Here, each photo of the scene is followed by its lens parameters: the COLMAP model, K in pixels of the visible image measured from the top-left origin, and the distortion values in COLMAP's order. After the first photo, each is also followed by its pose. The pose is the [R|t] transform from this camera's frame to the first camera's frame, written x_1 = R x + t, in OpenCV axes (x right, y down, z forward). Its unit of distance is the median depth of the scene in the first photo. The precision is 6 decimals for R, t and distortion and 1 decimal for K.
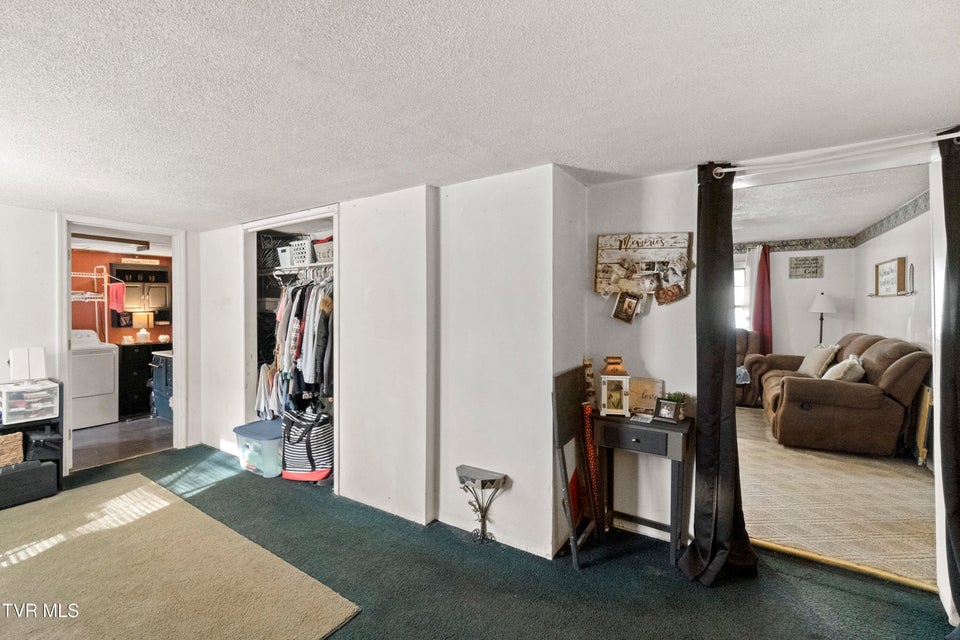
lens RADIAL K [[417.4, 0, 475.5], [0, 417.4, 310.9], [0, 0, 1]] dist [-0.004873, -0.000118]
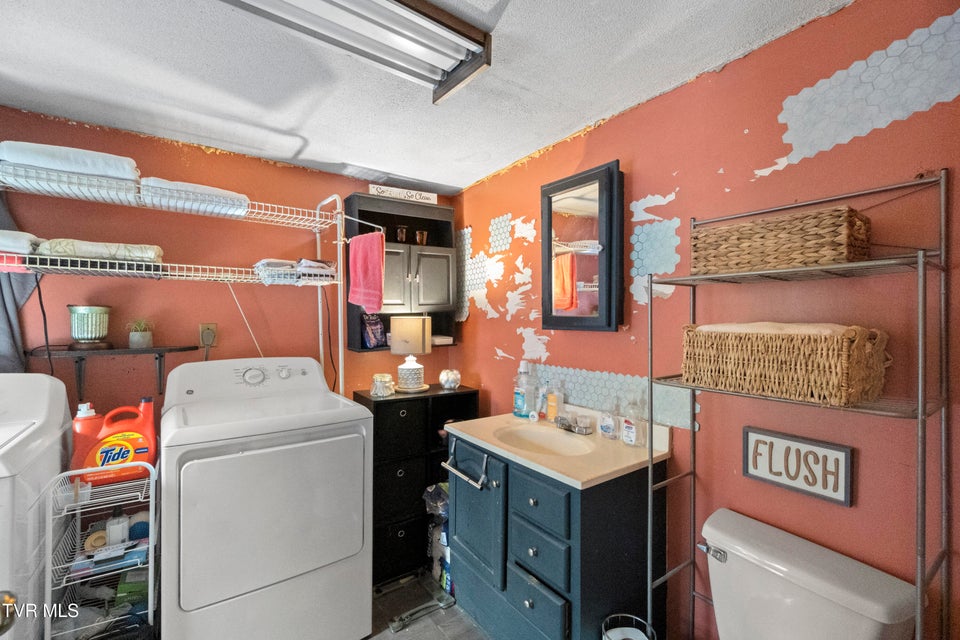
lens RADIAL K [[417.4, 0, 479.1], [0, 417.4, 317.9], [0, 0, 1]] dist [-0.004873, -0.000118]
pose [[0.937245, 0.004272, -0.348645, -0.606226], [-0.007620, 0.999937, -0.008231, 0.009635], [0.348588, 0.010371, 0.937219, 0.653579]]
